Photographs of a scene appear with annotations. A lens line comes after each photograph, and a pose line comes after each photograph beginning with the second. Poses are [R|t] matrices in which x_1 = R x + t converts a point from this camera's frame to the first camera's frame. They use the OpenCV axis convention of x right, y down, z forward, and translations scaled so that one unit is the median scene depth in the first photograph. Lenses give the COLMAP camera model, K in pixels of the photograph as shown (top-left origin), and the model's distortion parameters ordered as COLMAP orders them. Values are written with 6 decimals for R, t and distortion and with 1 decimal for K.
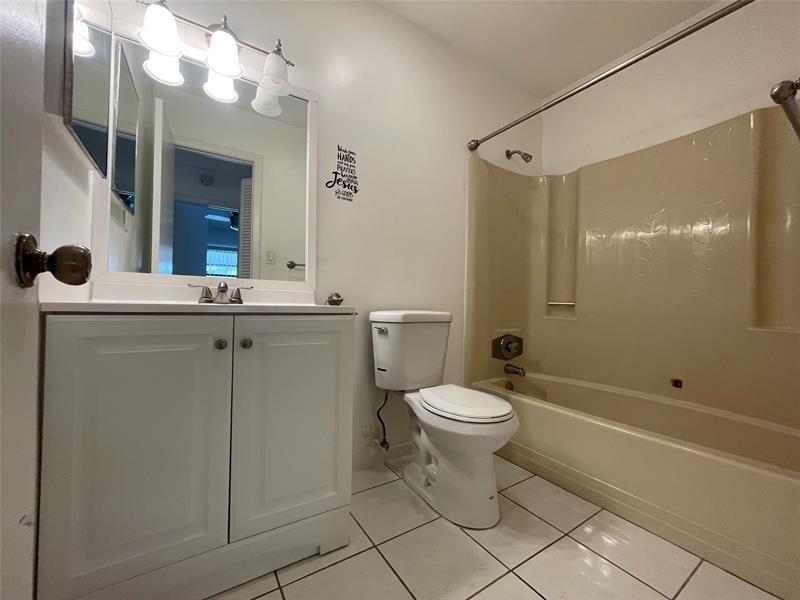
lens RADIAL K [[323.1, 0, 401.5], [0, 323.1, 303.2], [0, 0, 1]] dist [-0.001995, -0.000508]
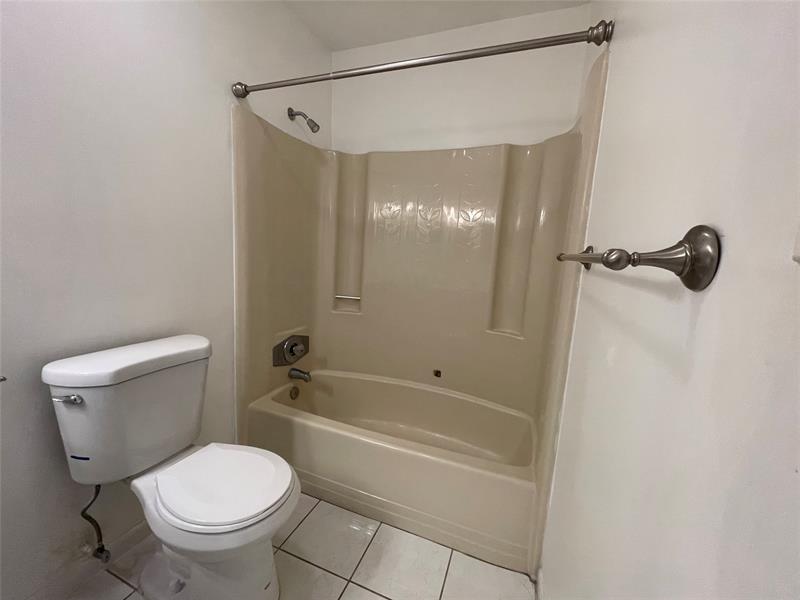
lens RADIAL K [[323.1, 0, 403.4], [0, 323.1, 297.8], [0, 0, 1]] dist [-0.001995, -0.000508]
pose [[0.808461, -0.055197, 0.585956, 0.068788], [-0.045515, 0.986747, 0.155750, -0.159612], [-0.586788, -0.152588, 0.795234, 0.149441]]
